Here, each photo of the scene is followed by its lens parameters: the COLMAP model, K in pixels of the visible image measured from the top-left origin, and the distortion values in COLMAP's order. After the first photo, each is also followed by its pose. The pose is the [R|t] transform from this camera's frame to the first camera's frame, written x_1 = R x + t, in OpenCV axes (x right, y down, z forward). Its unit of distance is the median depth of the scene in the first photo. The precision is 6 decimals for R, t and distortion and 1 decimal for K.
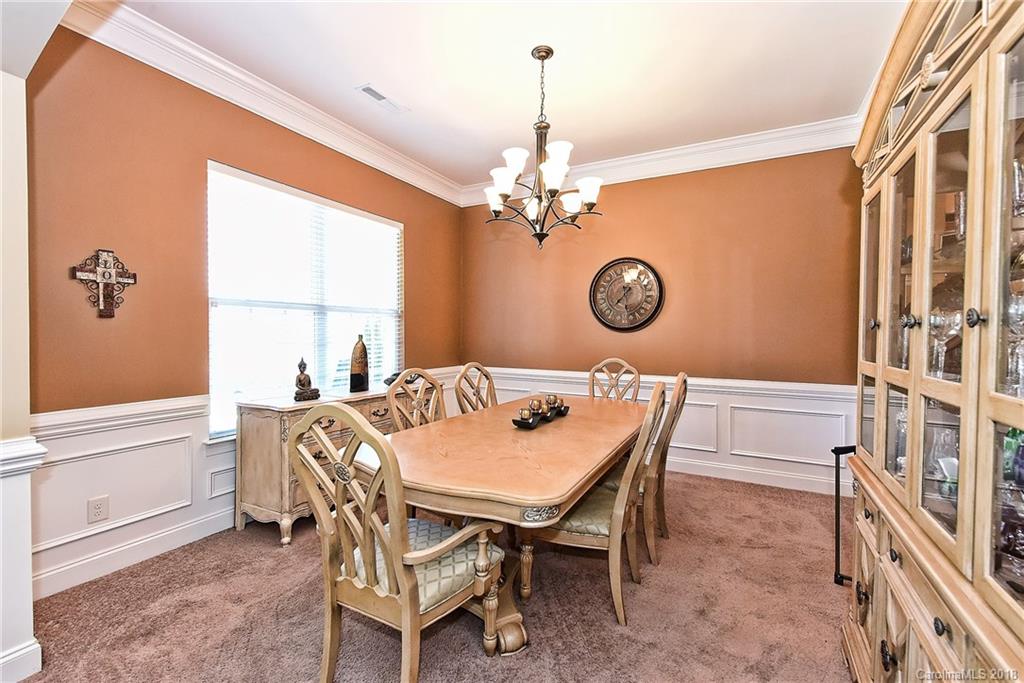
lens RADIAL K [[422.5, 0, 513.9], [0, 422.5, 341.2], [0, 0, 1]] dist [0.001707, -0.001427]
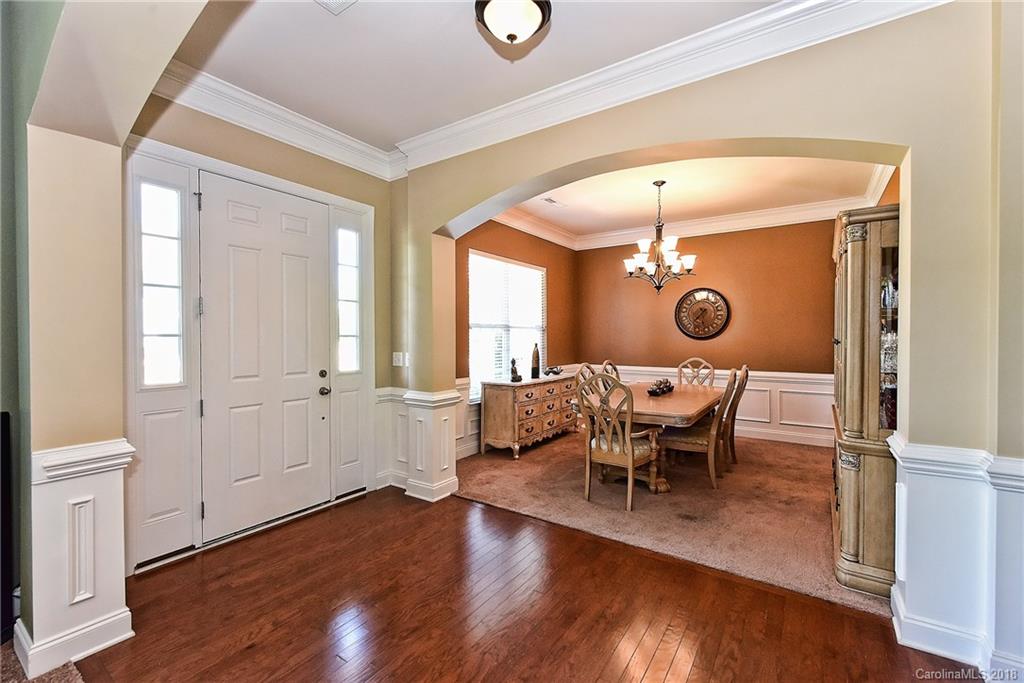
lens RADIAL K [[422.5, 0, 514.3], [0, 422.5, 341.3], [0, 0, 1]] dist [0.001707, -0.001427]
pose [[0.993451, -0.004966, -0.114147, -0.295029], [0.004075, 0.999959, -0.008035, -0.012931], [0.114182, 0.007518, 0.993431, -0.711724]]
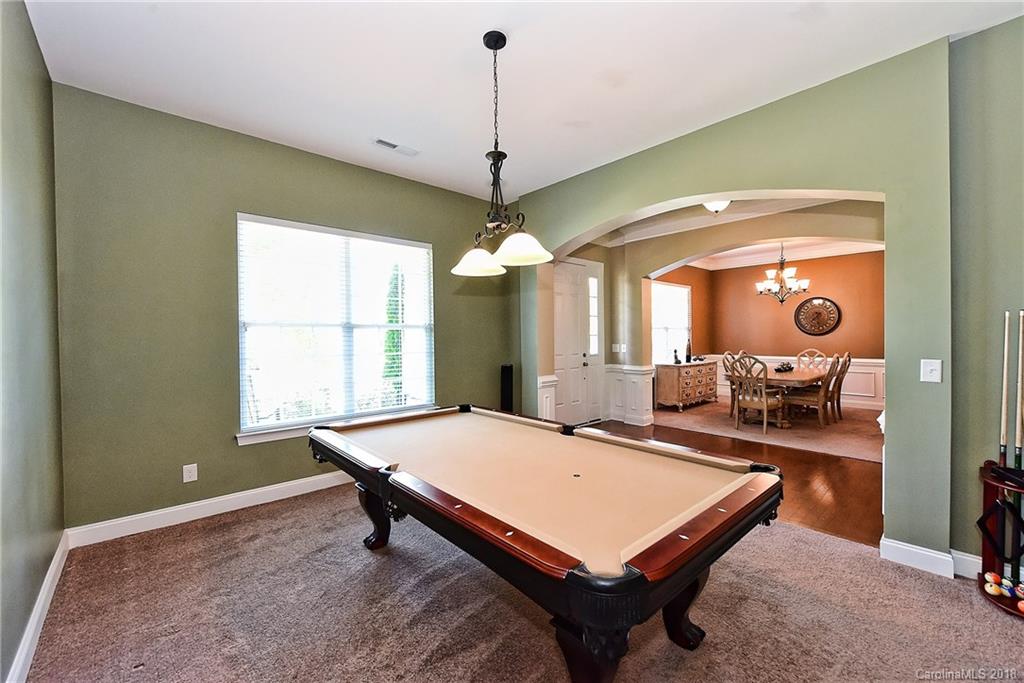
lens RADIAL K [[422.5, 0, 506.4], [0, 422.5, 339.5], [0, 0, 1]] dist [0.001707, -0.001427]
pose [[0.938921, -0.009858, -0.343992, -0.576591], [0.007297, 0.999935, -0.008739, -0.000397], [0.344056, 0.005695, 0.938932, -1.843549]]
